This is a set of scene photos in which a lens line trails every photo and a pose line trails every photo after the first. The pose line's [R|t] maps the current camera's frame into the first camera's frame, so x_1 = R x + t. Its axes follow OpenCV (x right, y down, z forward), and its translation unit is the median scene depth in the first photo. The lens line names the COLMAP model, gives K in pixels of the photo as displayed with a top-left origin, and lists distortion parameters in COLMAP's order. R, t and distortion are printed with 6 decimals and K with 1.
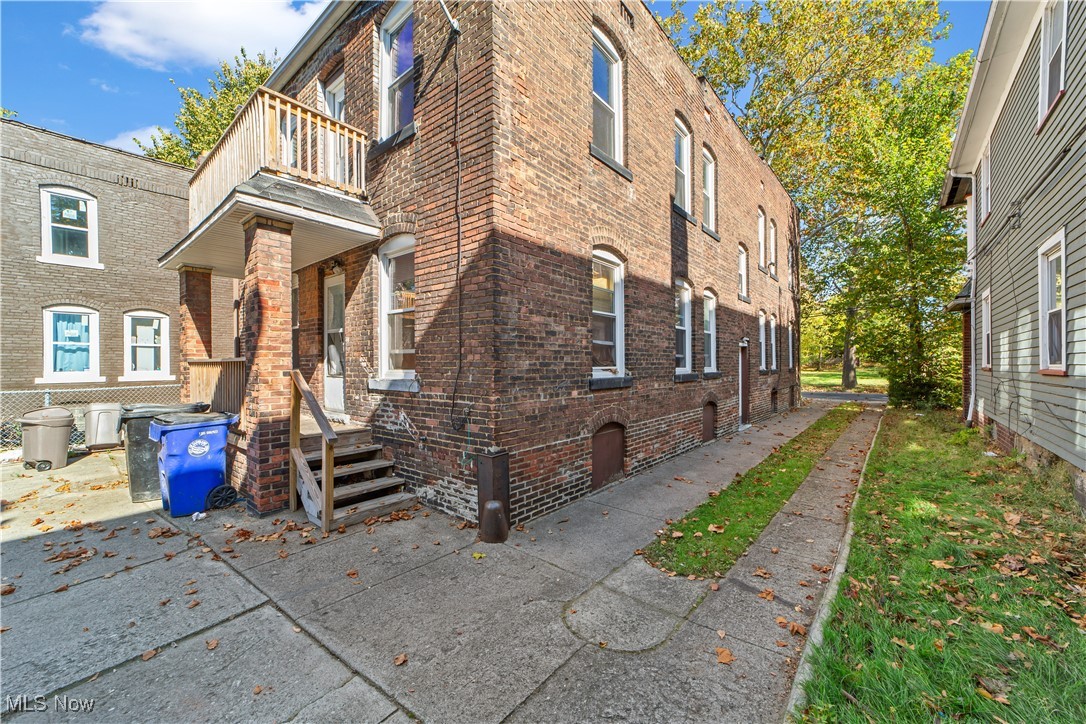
lens RADIAL K [[419.0, 0, 540.2], [0, 419.0, 365.4], [0, 0, 1]] dist [0.000919, 0.001859]
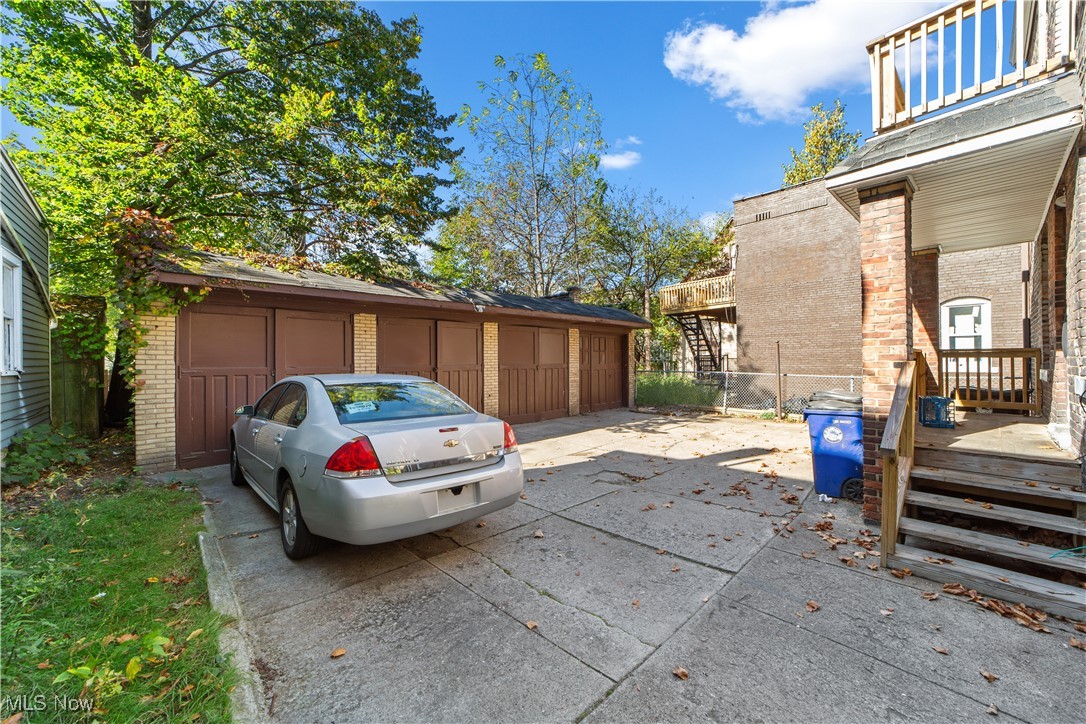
lens RADIAL K [[419.0, 0, 540.3], [0, 419.0, 362.3], [0, 0, 1]] dist [0.000919, 0.001859]
pose [[-0.118852, 0.007646, -0.992883, 0.315436], [0.005564, 0.999960, 0.007035, 0.005221], [0.992896, -0.004688, -0.118890, 0.413589]]
